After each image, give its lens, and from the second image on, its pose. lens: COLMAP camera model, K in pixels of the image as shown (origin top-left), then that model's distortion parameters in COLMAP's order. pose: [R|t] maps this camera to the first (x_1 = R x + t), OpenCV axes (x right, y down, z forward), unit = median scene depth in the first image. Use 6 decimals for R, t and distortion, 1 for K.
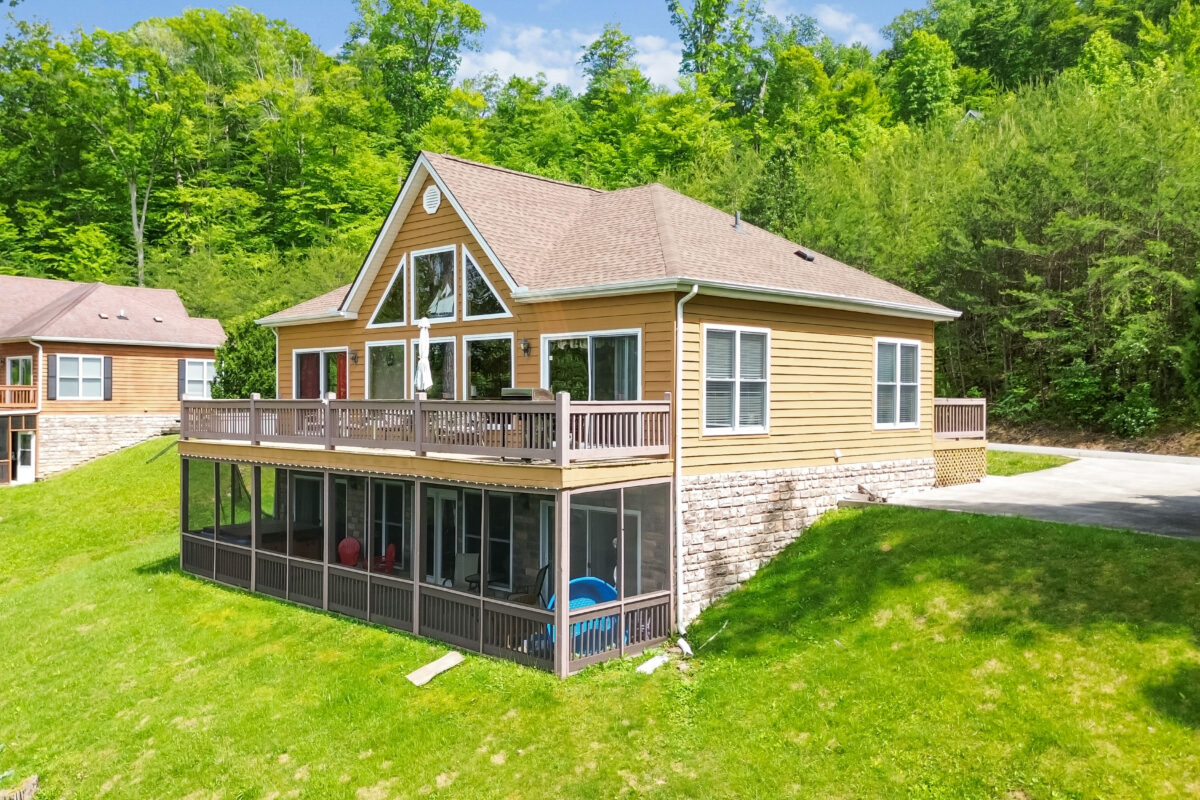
lens RADIAL K [[954.2, 0, 600.0], [0, 954.2, 400.0], [0, 0, 1]] dist [0.004973, 0.000513]
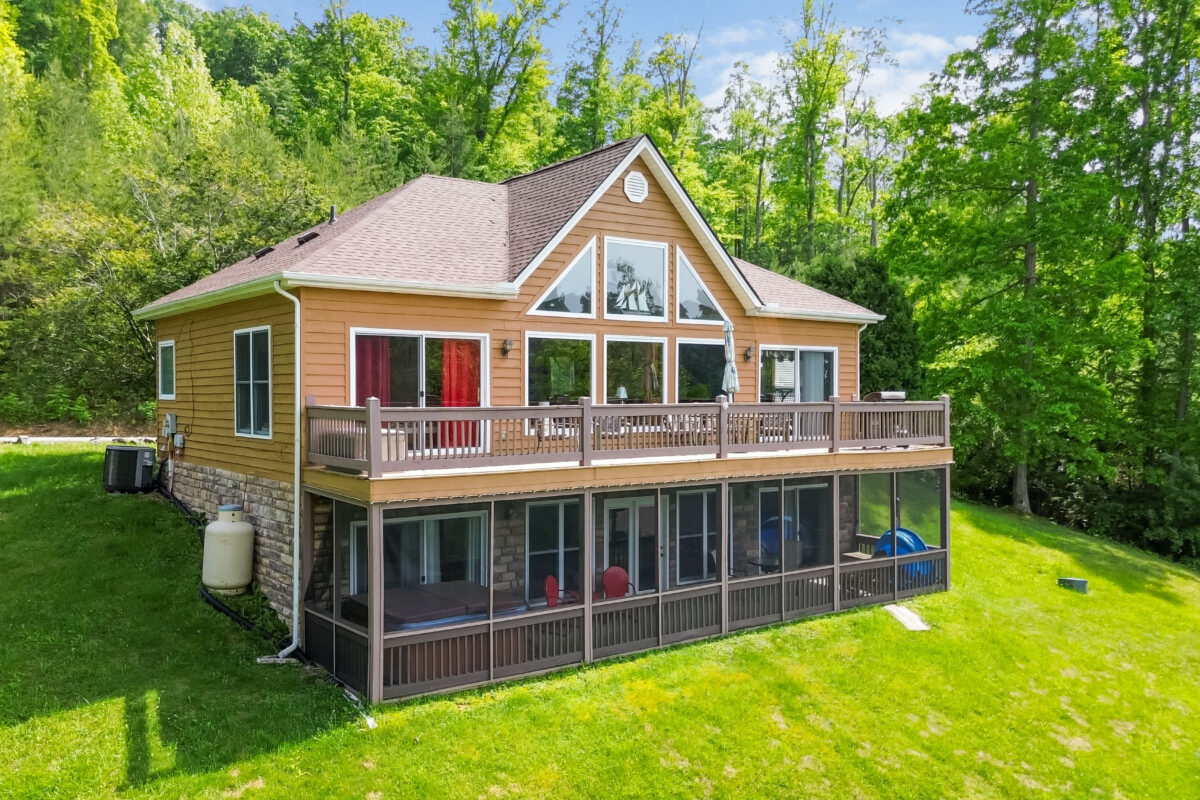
lens RADIAL K [[896.0, 0, 648.4], [0, 896.0, 396.6], [0, 0, 1]] dist [0.008885, 0.005719]
pose [[0.231094, -0.011199, 0.972867, -1.063130], [-0.001051, 0.999930, 0.011760, -0.016706], [-0.972931, -0.003740, 0.231066, 0.811774]]
